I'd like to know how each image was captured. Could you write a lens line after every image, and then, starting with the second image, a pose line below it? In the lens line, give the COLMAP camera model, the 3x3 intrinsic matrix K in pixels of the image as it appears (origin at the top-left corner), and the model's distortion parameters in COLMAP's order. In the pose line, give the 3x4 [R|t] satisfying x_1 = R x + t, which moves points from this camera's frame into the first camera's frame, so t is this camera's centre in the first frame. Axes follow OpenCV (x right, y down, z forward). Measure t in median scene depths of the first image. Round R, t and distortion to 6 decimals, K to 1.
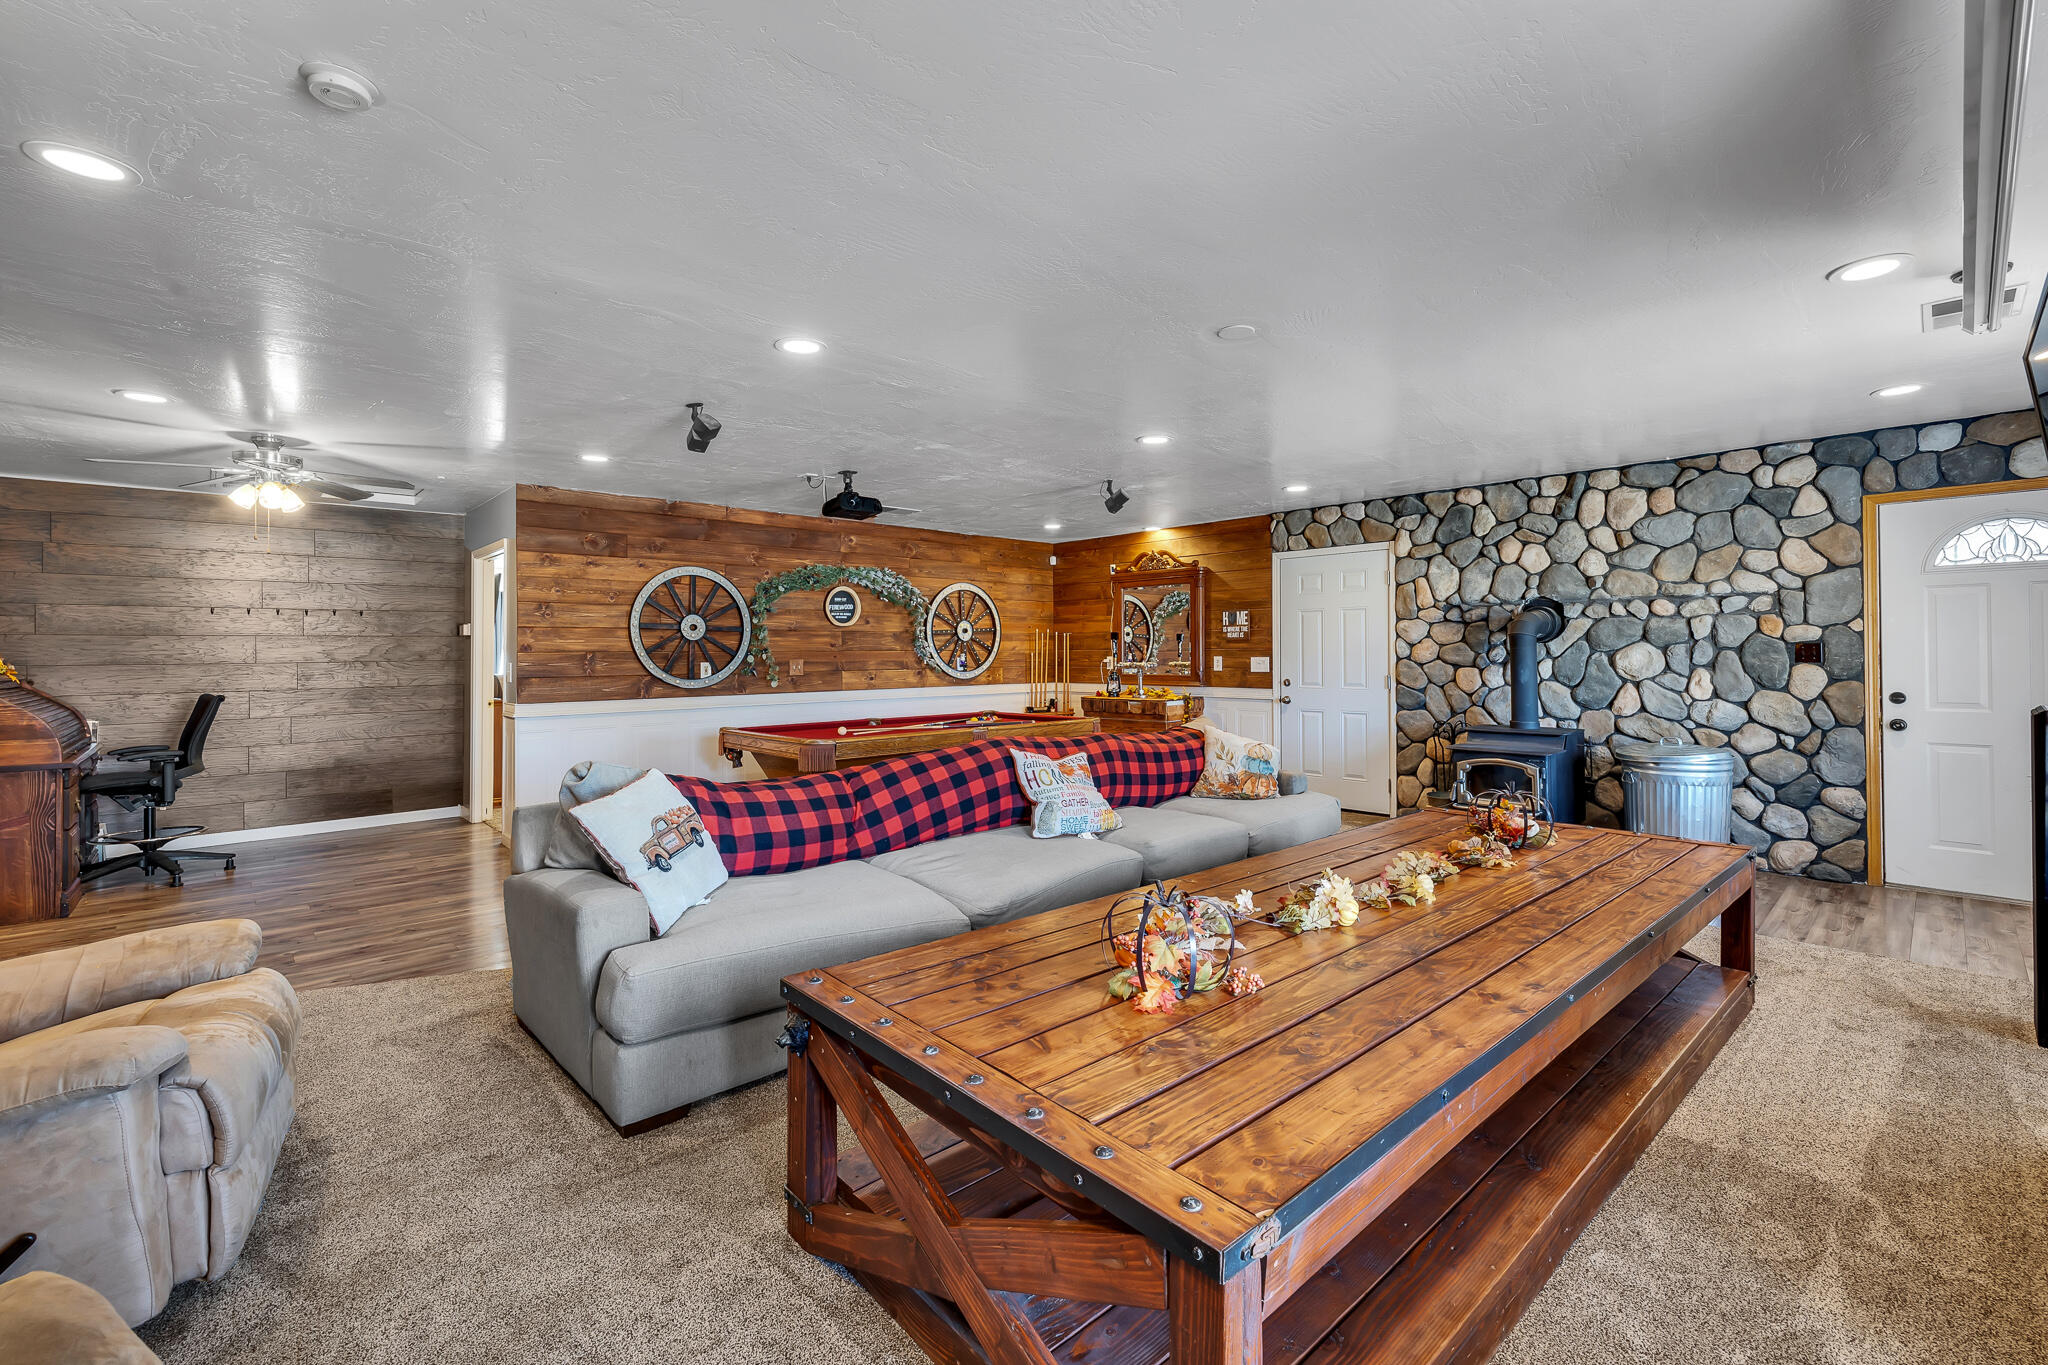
lens RADIAL K [[896.4, 0, 1015.1], [0, 896.4, 652.4], [0, 0, 1]] dist [0.001047, 0.000187]
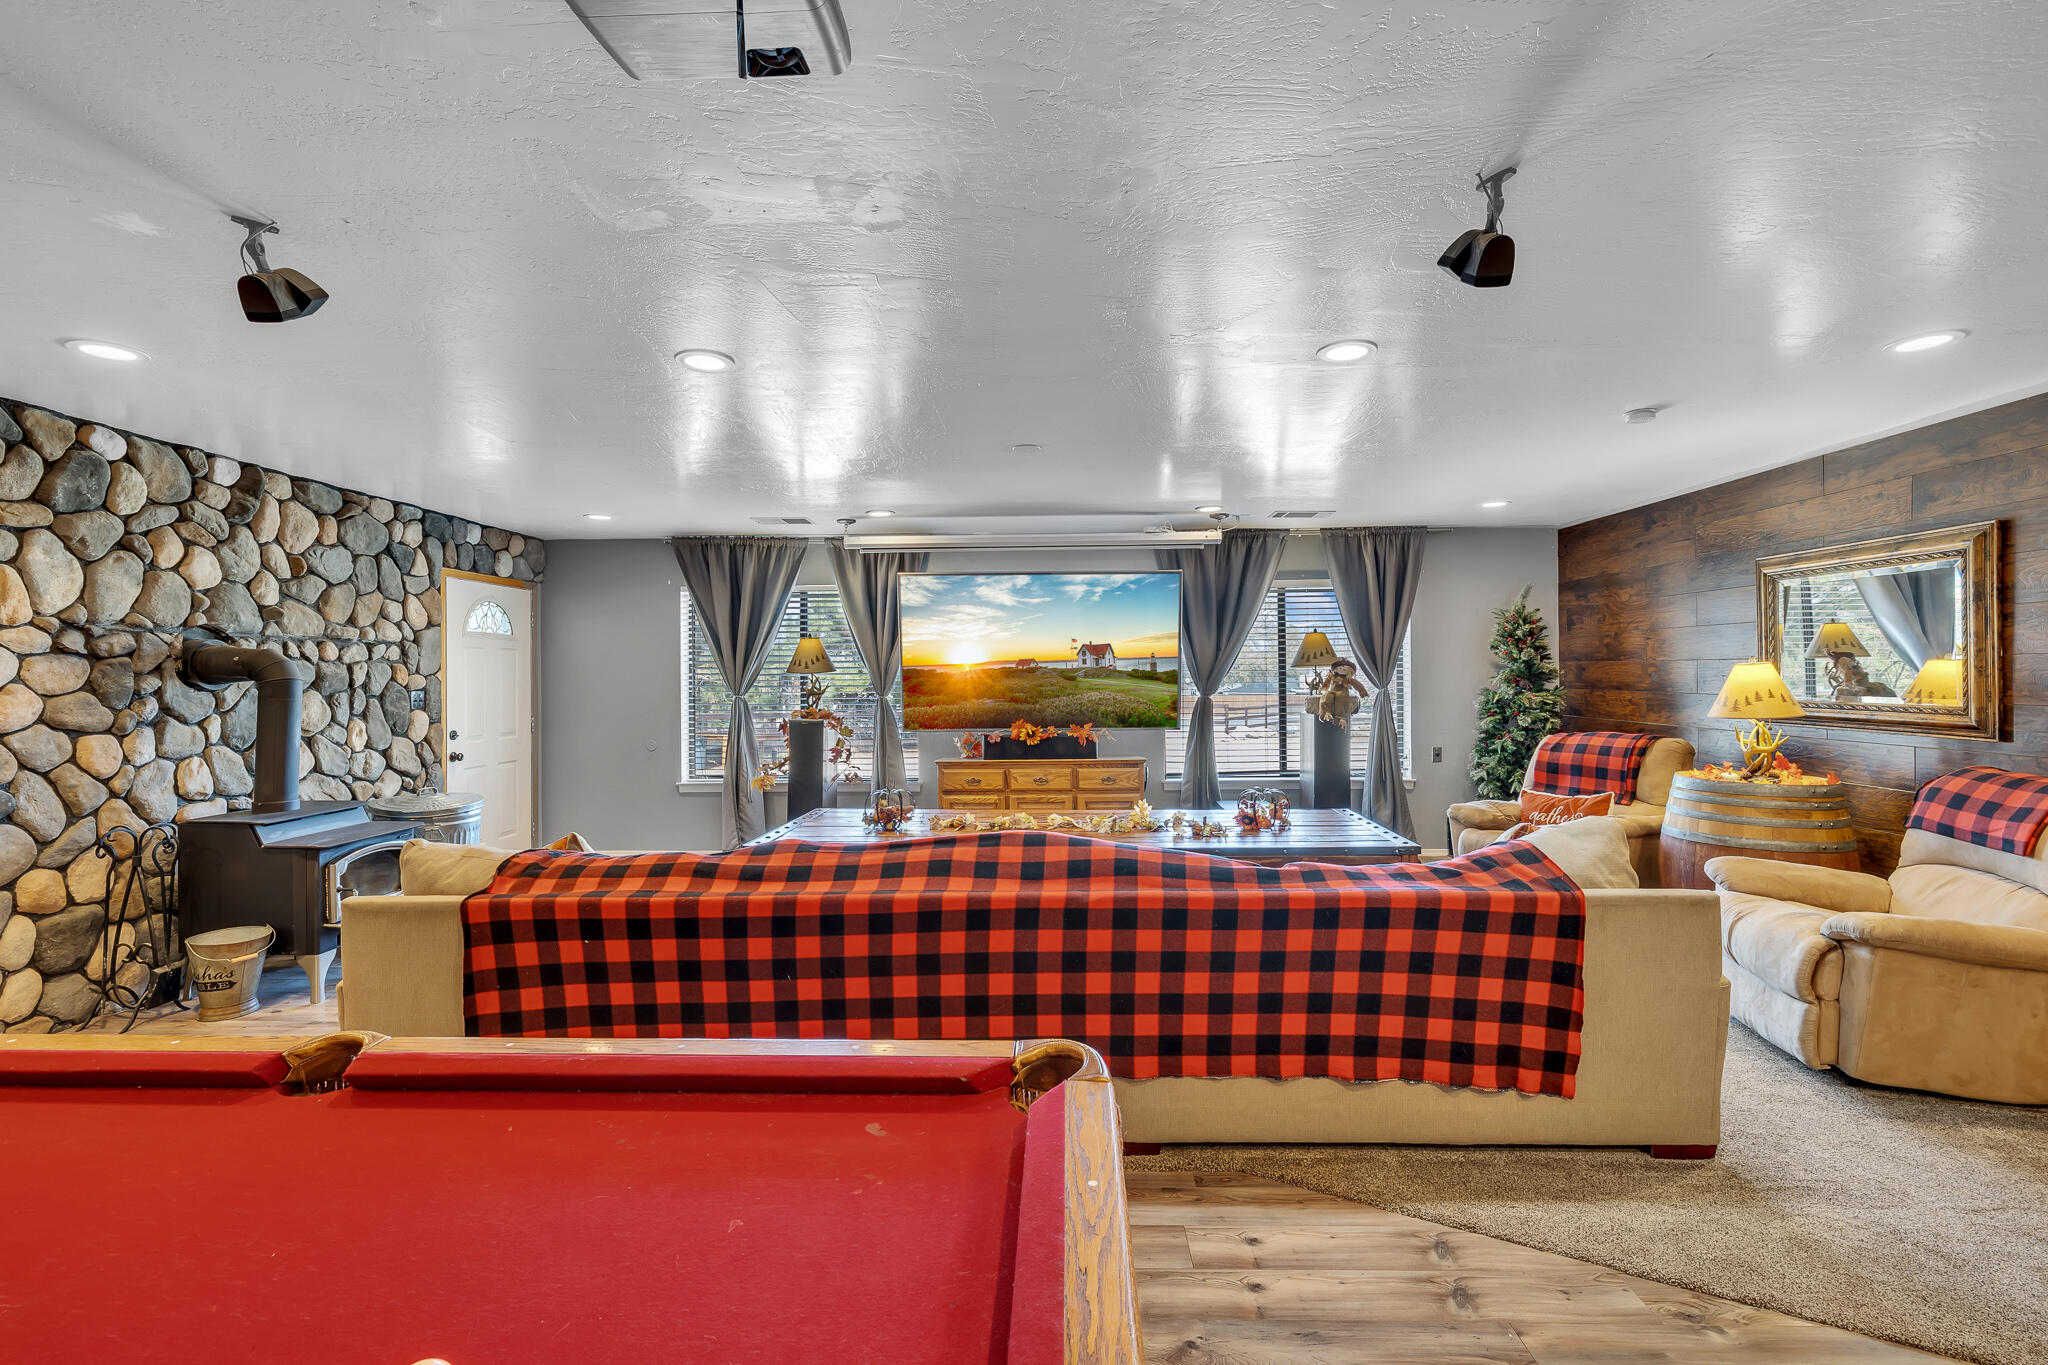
lens RADIAL K [[873.7, 0, 1017.1], [0, 873.7, 671.0], [0, 0, 1]] dist [0.001366, 0.000136]
pose [[-0.708240, 0.015654, 0.705798, -0.321617], [0.010241, 0.999877, -0.011900, -0.011811], [-0.705897, -0.001200, -0.708313, 1.000318]]
